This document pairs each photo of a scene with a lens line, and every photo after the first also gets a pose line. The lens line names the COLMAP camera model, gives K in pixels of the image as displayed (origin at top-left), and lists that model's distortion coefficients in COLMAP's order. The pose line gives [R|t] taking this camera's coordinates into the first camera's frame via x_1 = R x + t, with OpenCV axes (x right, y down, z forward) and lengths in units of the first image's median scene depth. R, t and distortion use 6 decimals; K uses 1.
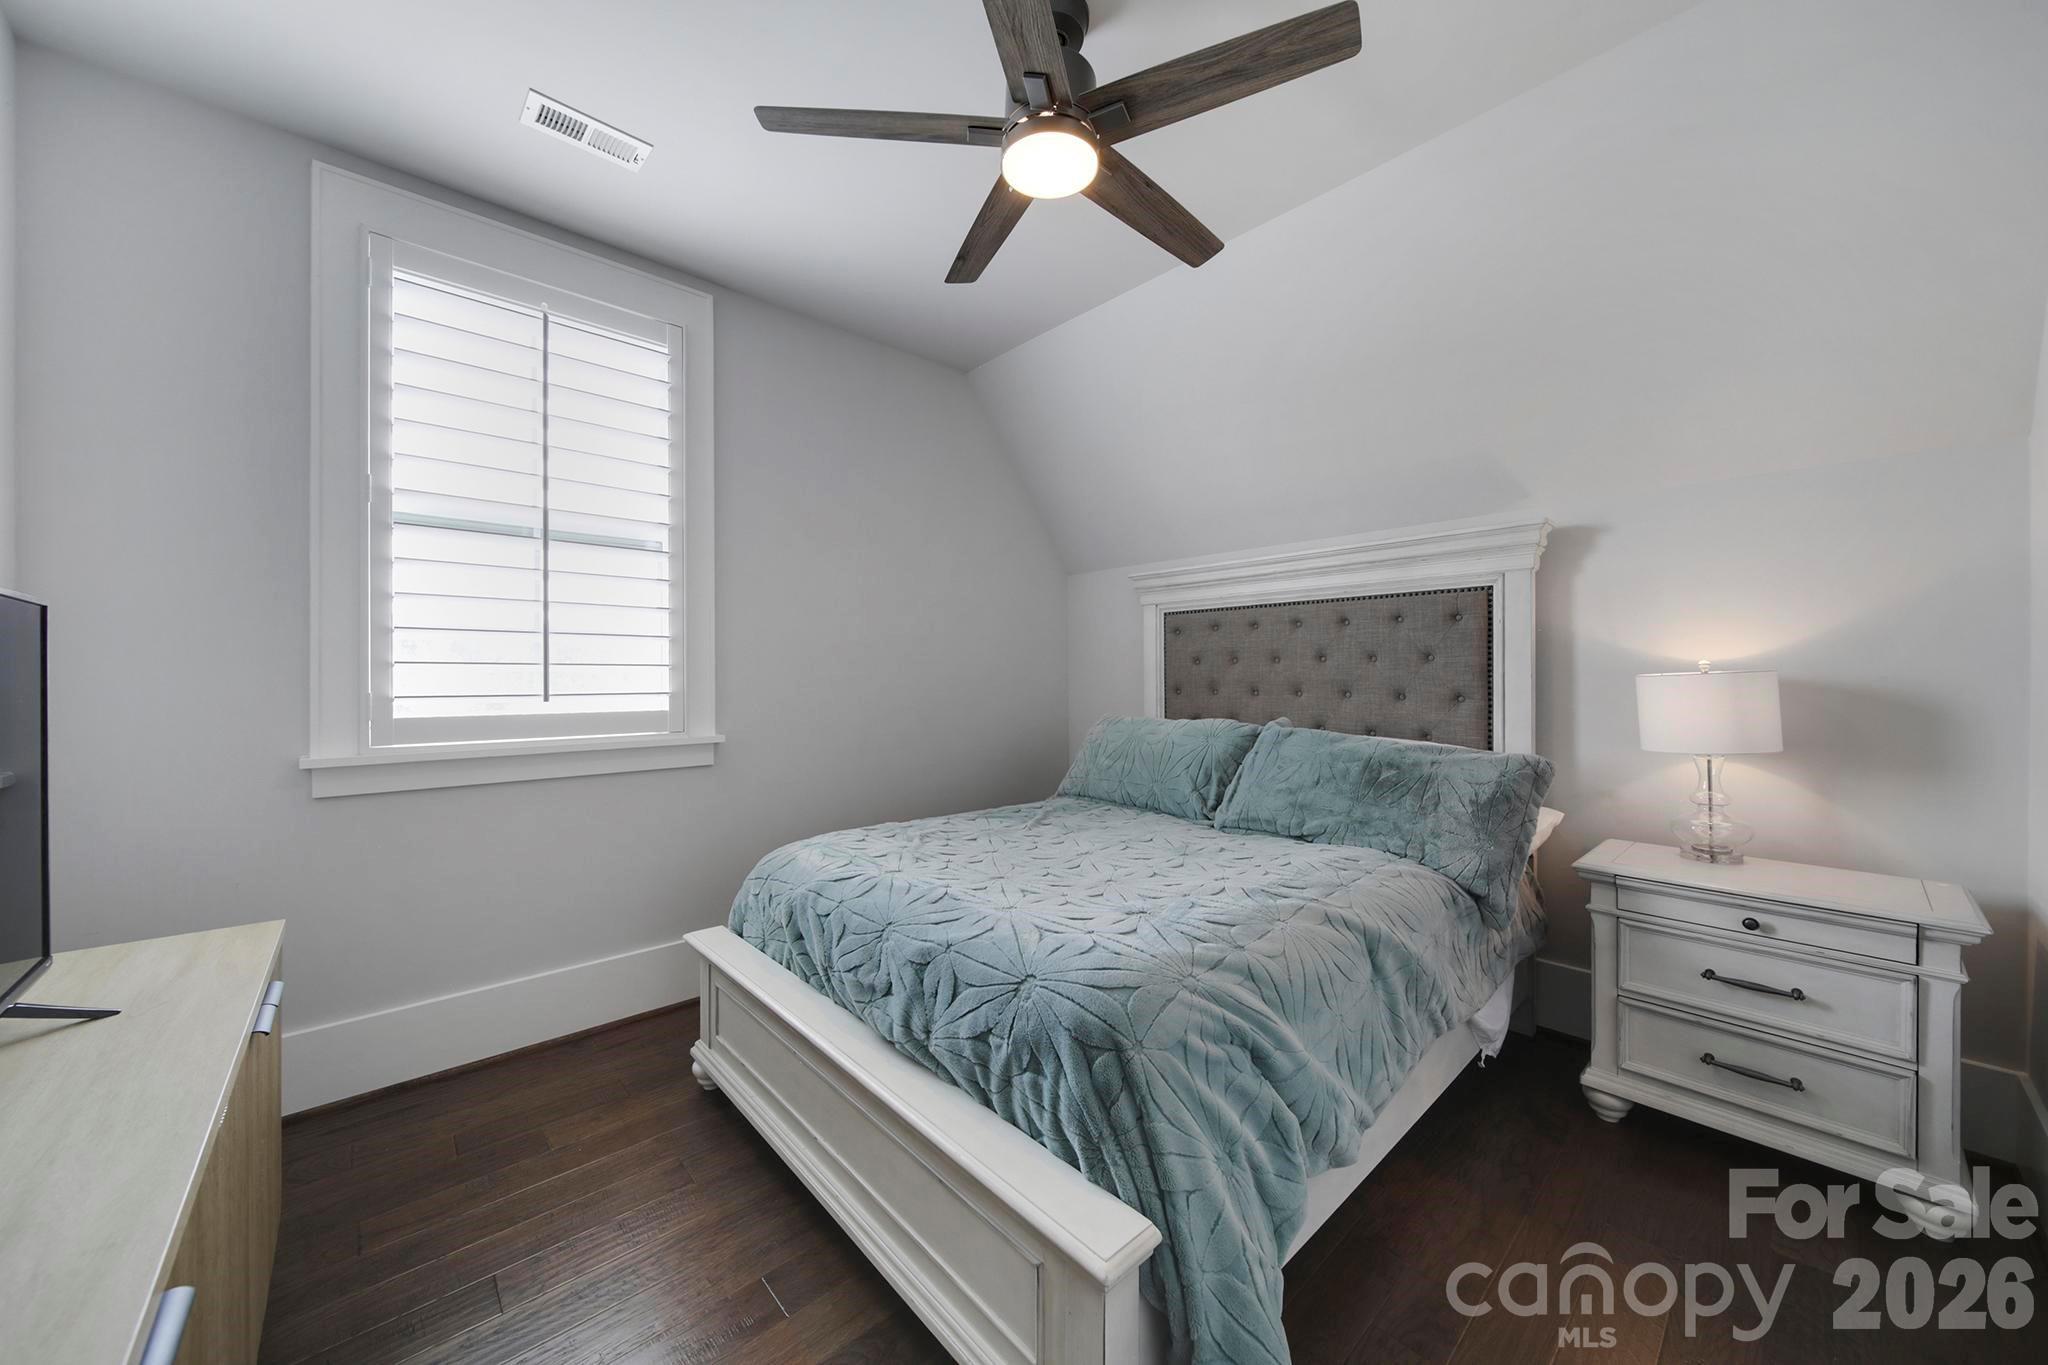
lens RADIAL K [[727.5, 0, 1026.5], [0, 727.5, 674.2], [0, 0, 1]] dist [-0.007179, -0.000125]
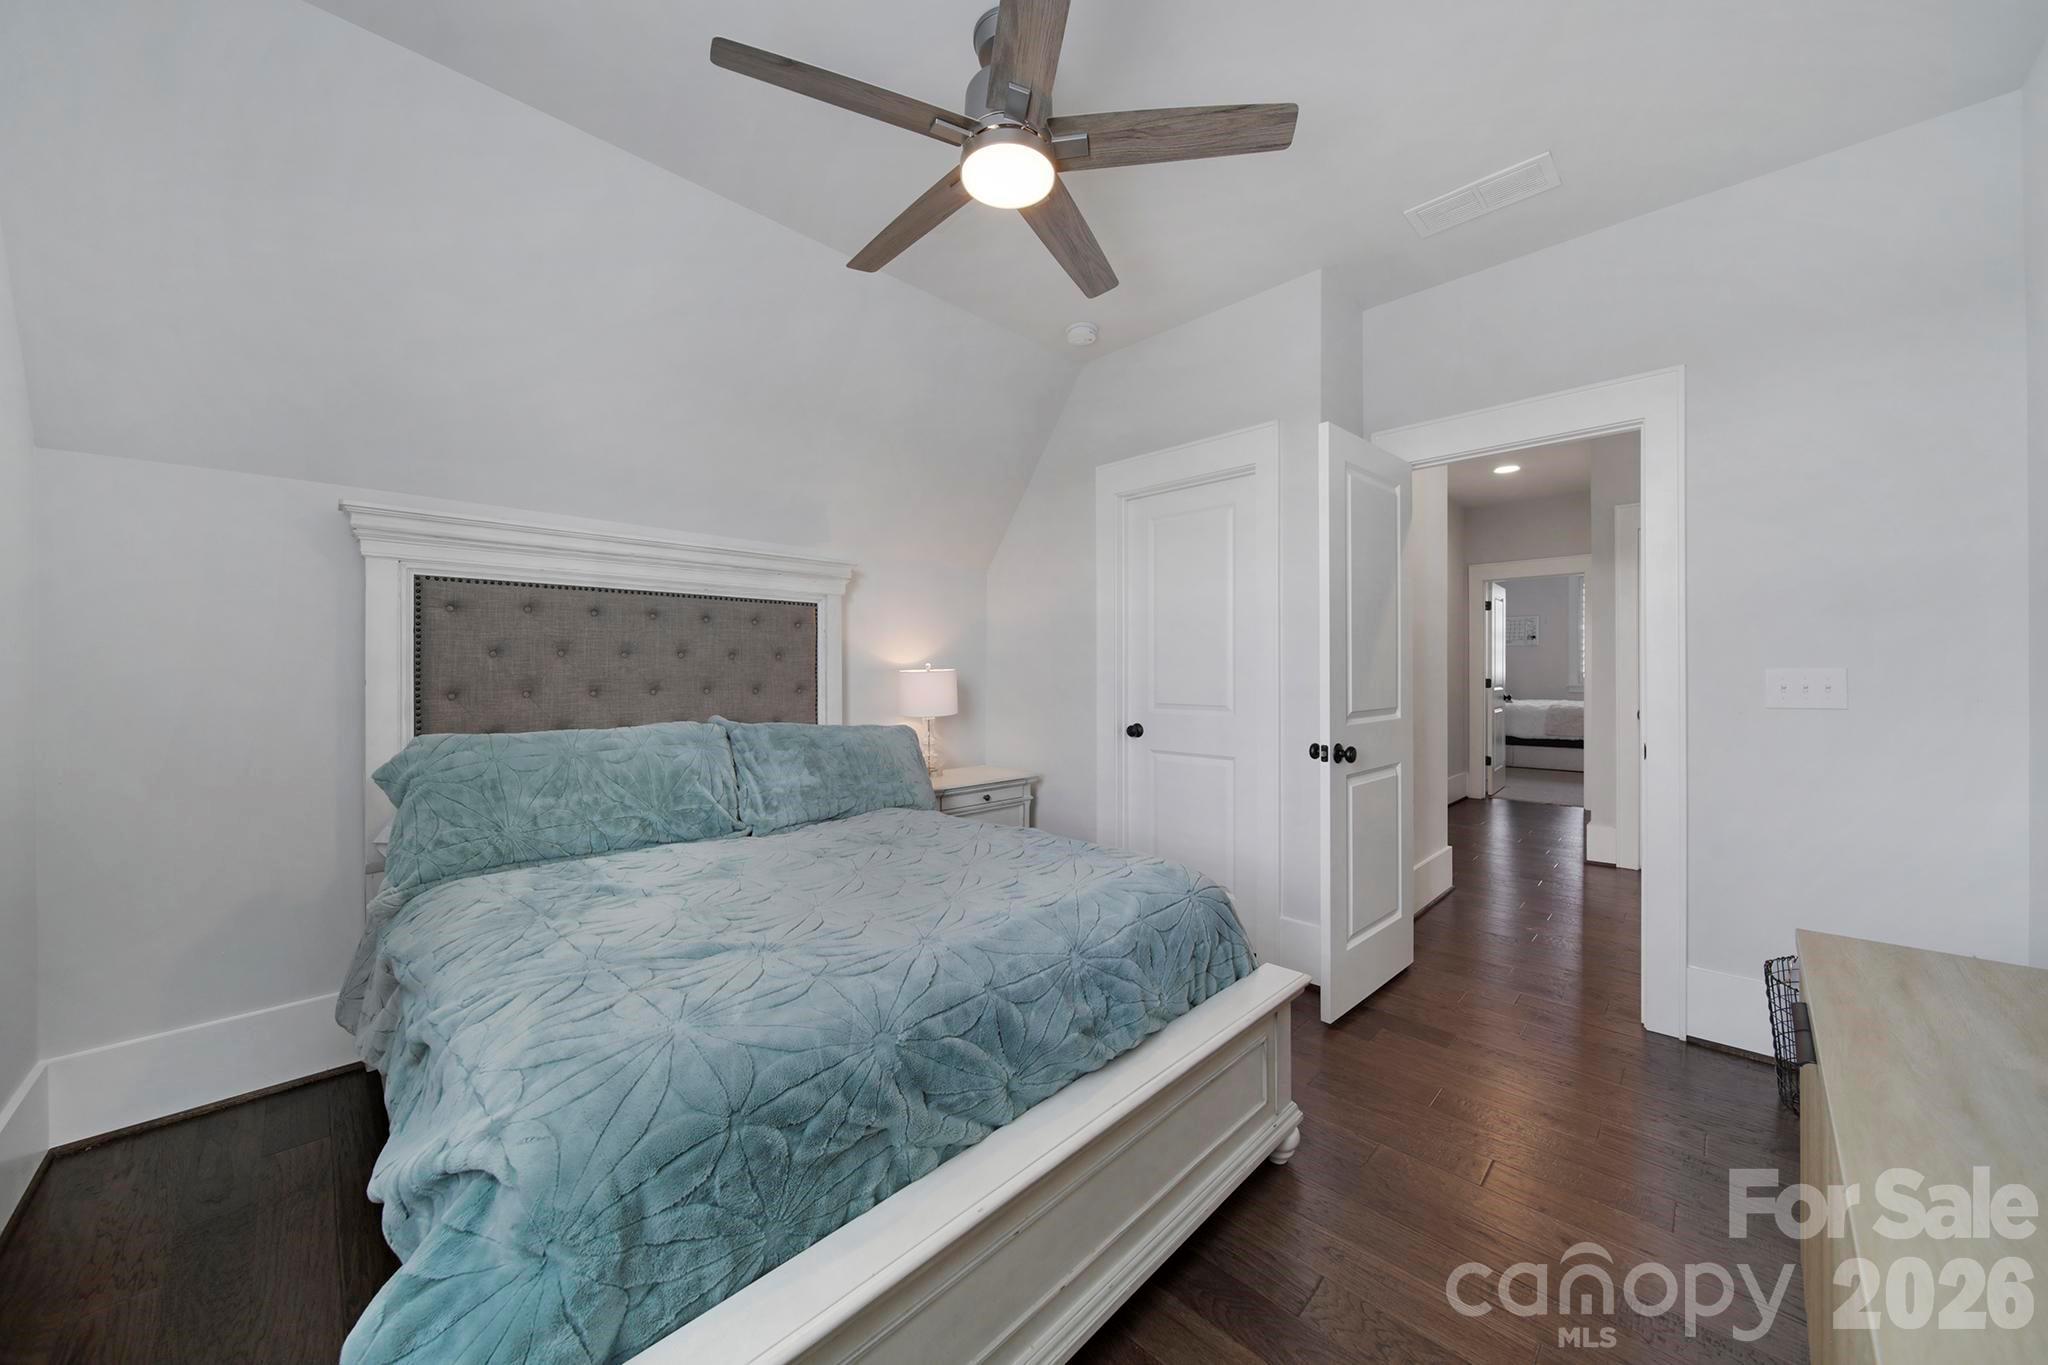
lens RADIAL K [[714.2, 0, 1020.5], [0, 714.2, 668.7], [0, 0, 1]] dist [-0.002328, -0.000179]
pose [[-0.043202, 0.004391, 0.999057, -0.578606], [-0.000319, 0.999990, -0.004409, 0.001852], [-0.999066, -0.000509, -0.043201, 0.604957]]
